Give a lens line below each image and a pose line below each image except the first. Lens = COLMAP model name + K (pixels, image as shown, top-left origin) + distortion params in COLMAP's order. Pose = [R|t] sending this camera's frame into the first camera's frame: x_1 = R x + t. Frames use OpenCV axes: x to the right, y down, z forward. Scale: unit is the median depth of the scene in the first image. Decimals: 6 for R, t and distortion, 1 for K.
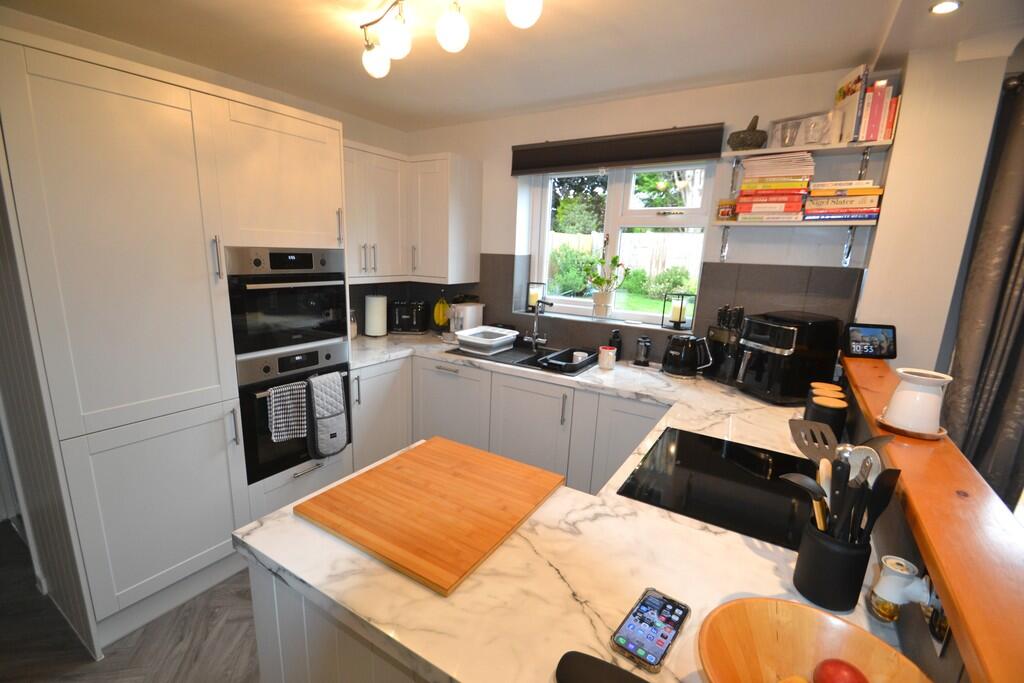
lens RADIAL K [[450.5, 0, 484.9], [0, 450.5, 345.9], [0, 0, 1]] dist [-0.007054, -0.002343]
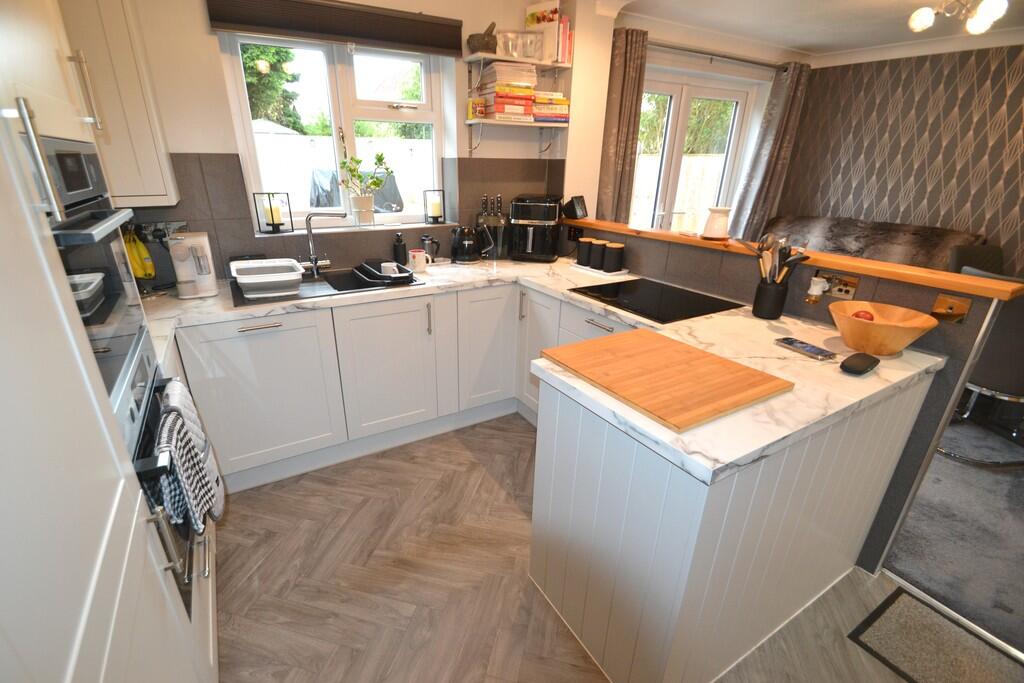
lens RADIAL K [[450.5, 0, 486.0], [0, 450.5, 354.7], [0, 0, 1]] dist [-0.007054, -0.002343]
pose [[0.465563, -0.372205, 0.802941, -0.690489], [0.195090, 0.928107, 0.317108, -0.087570], [-0.863244, 0.009012, 0.504706, 0.453918]]
